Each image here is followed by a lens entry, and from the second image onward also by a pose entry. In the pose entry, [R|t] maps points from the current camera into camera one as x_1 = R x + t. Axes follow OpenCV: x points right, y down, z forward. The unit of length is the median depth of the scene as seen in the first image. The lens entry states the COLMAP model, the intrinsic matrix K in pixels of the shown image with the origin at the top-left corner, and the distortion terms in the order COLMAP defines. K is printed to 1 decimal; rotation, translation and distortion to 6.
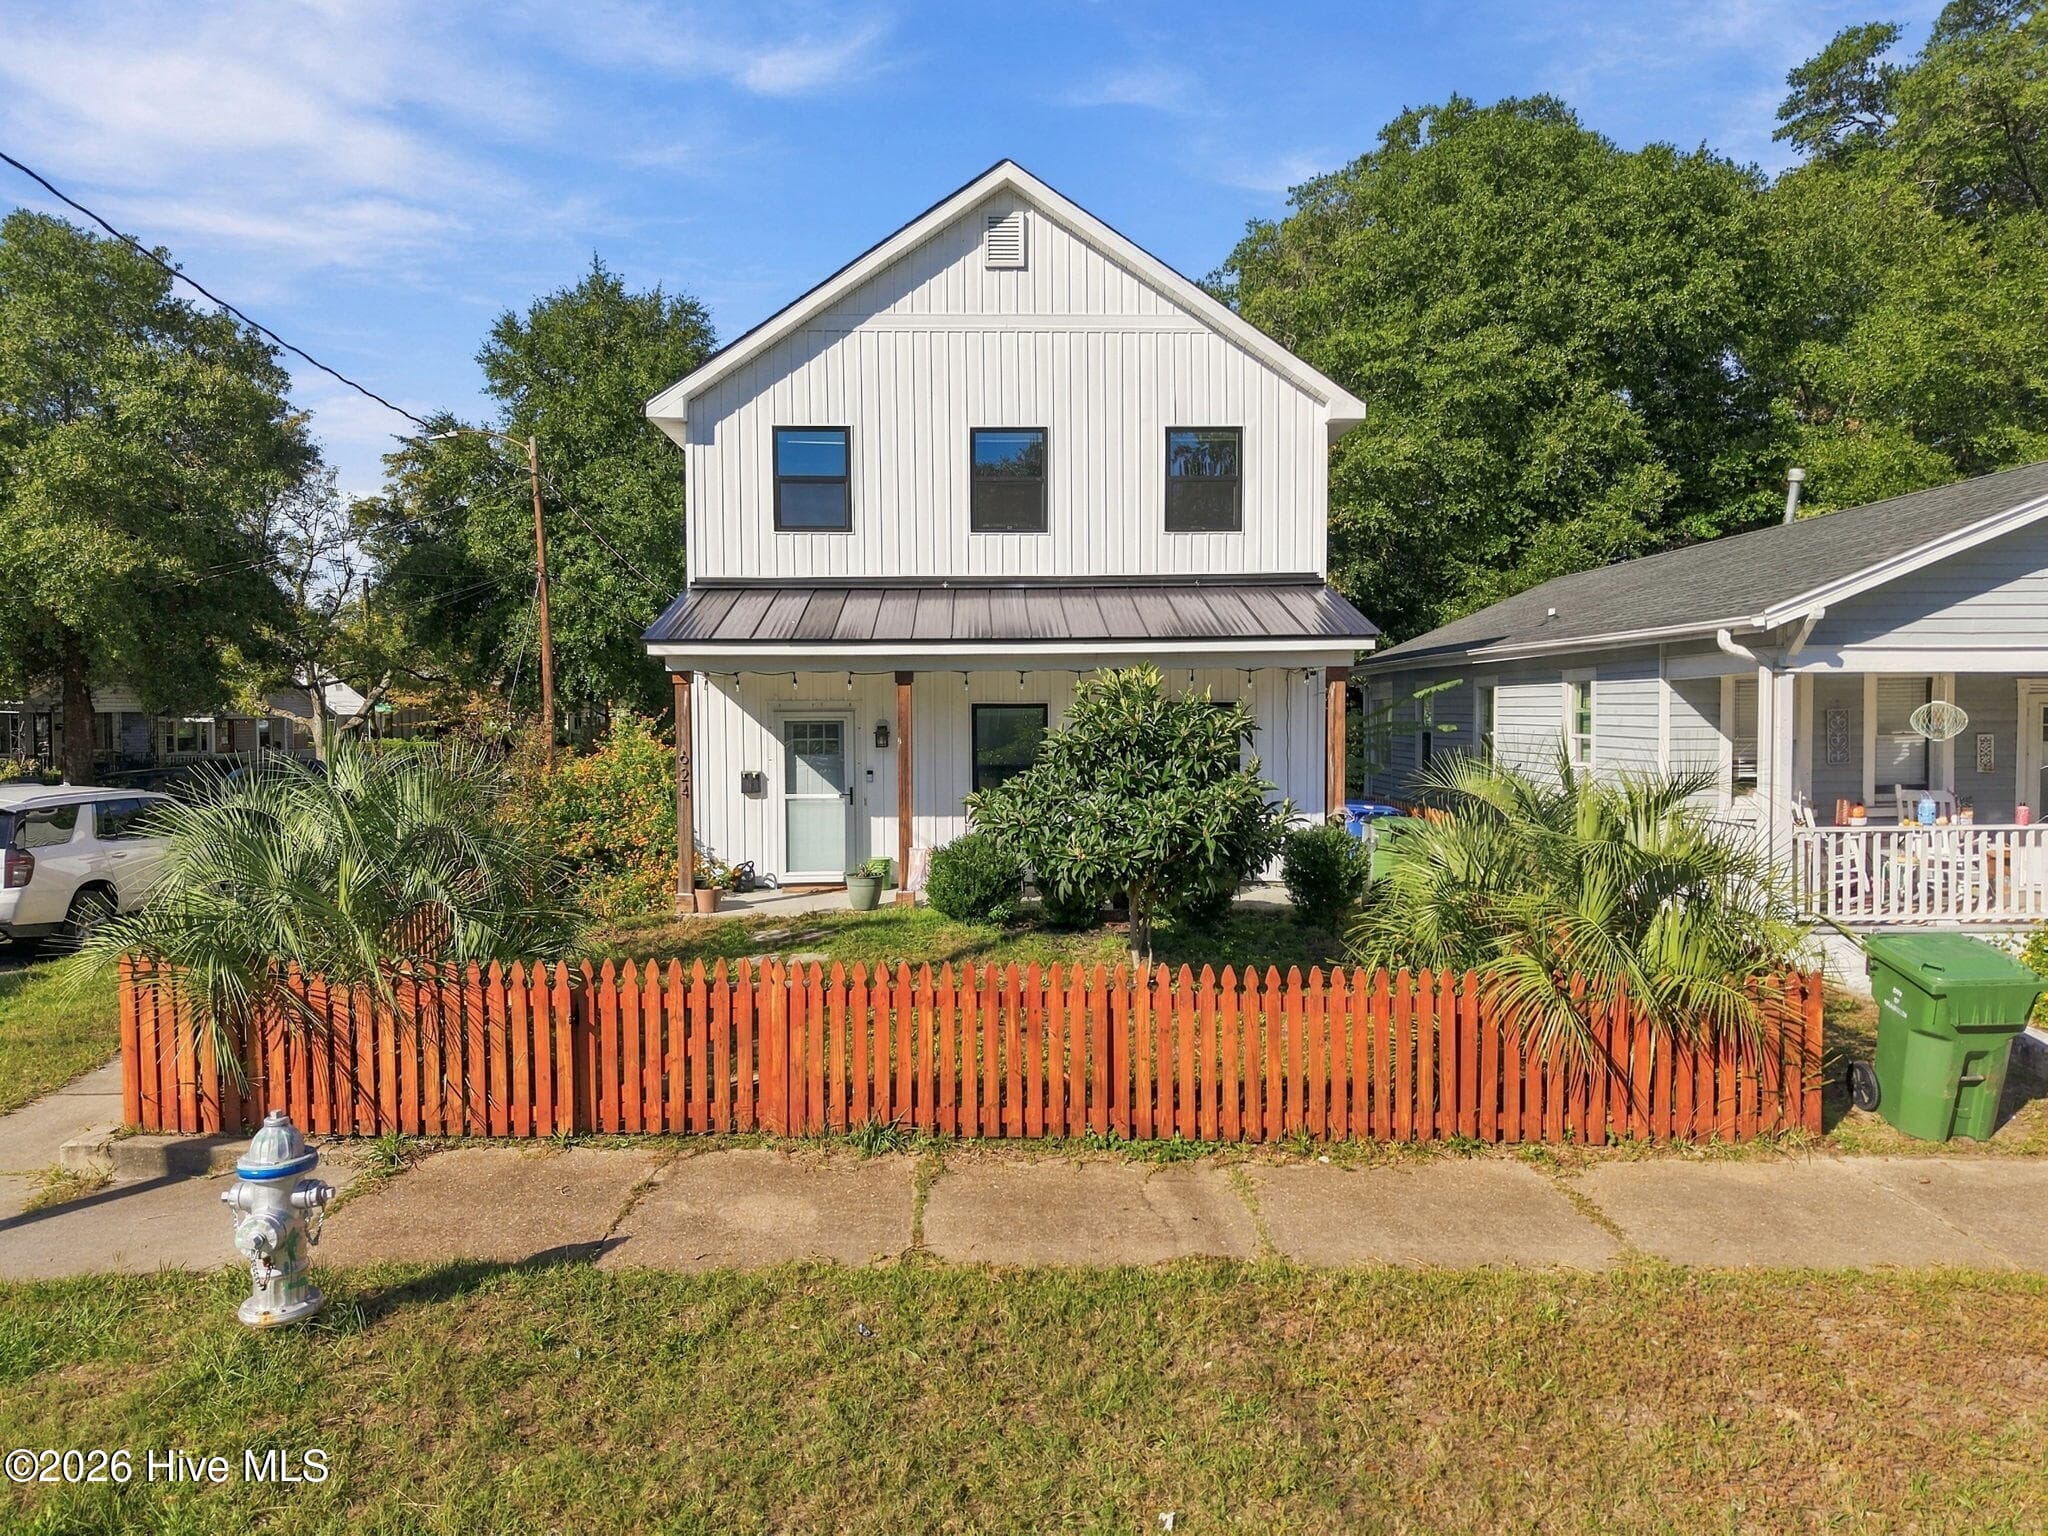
lens RADIAL K [[1379.2, 0, 1024.4], [0, 1379.2, 767.3], [0, 0, 1]] dist [0.030950, -0.033174]
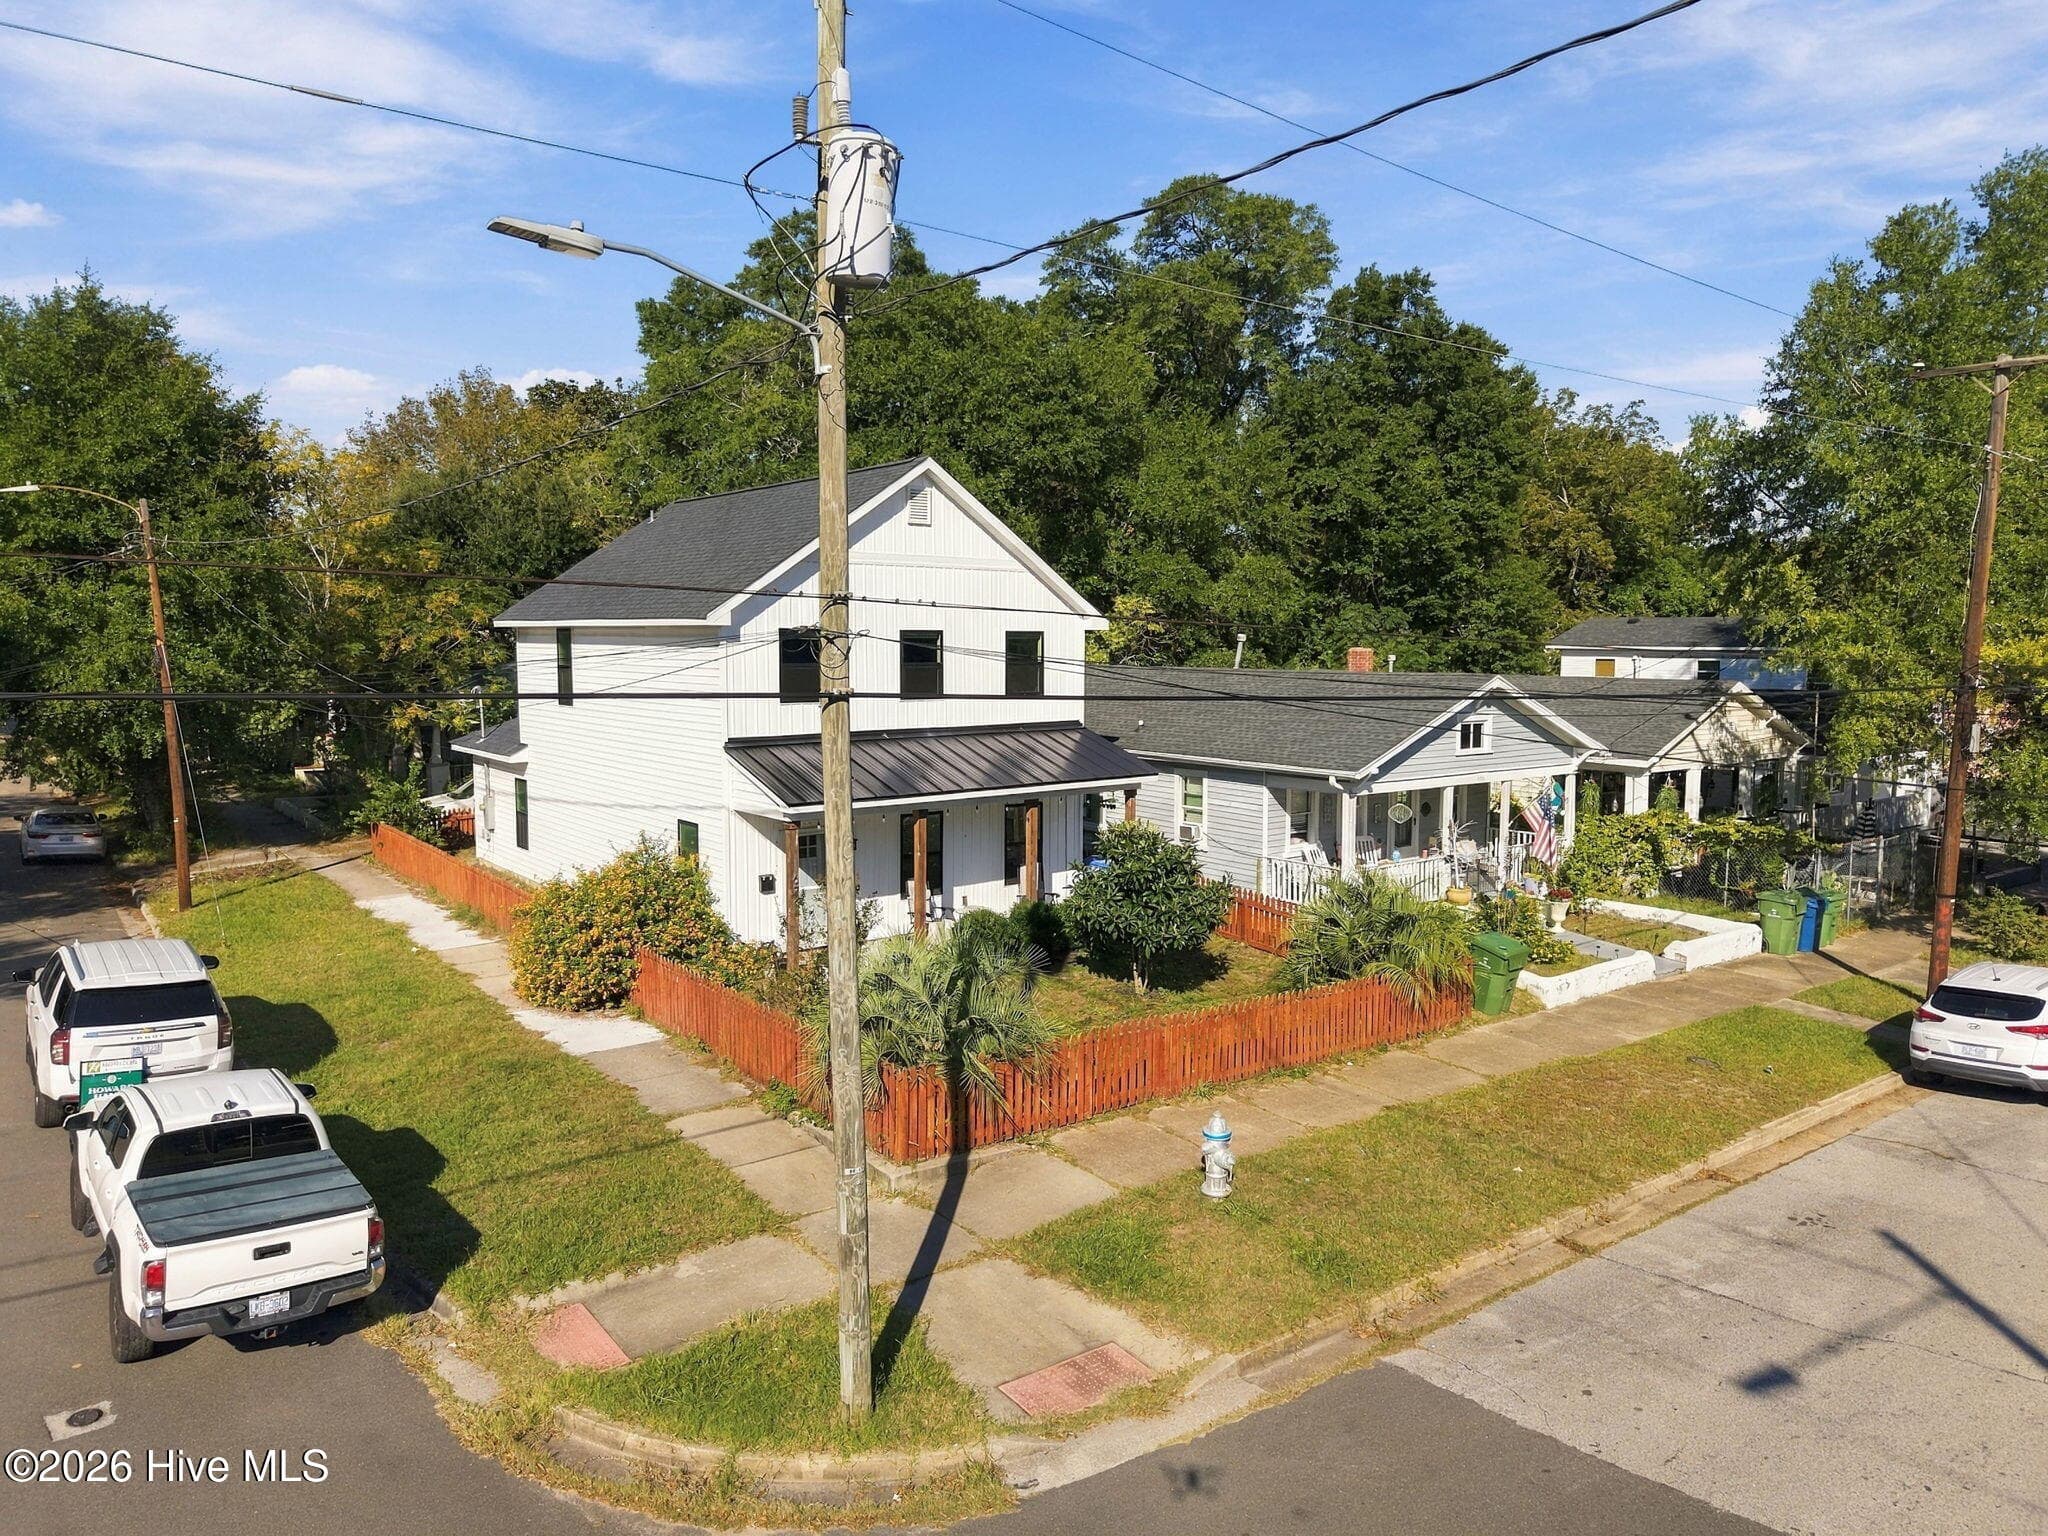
lens RADIAL K [[1379.2, 0, 1026.5], [0, 1379.2, 778.6], [0, 0, 1]] dist [0.030950, -0.033174]
pose [[0.806852, -0.053887, 0.588291, -0.806262], [0.015786, 0.997442, 0.069715, -0.189016], [-0.590543, -0.046963, 0.805639, -0.275180]]
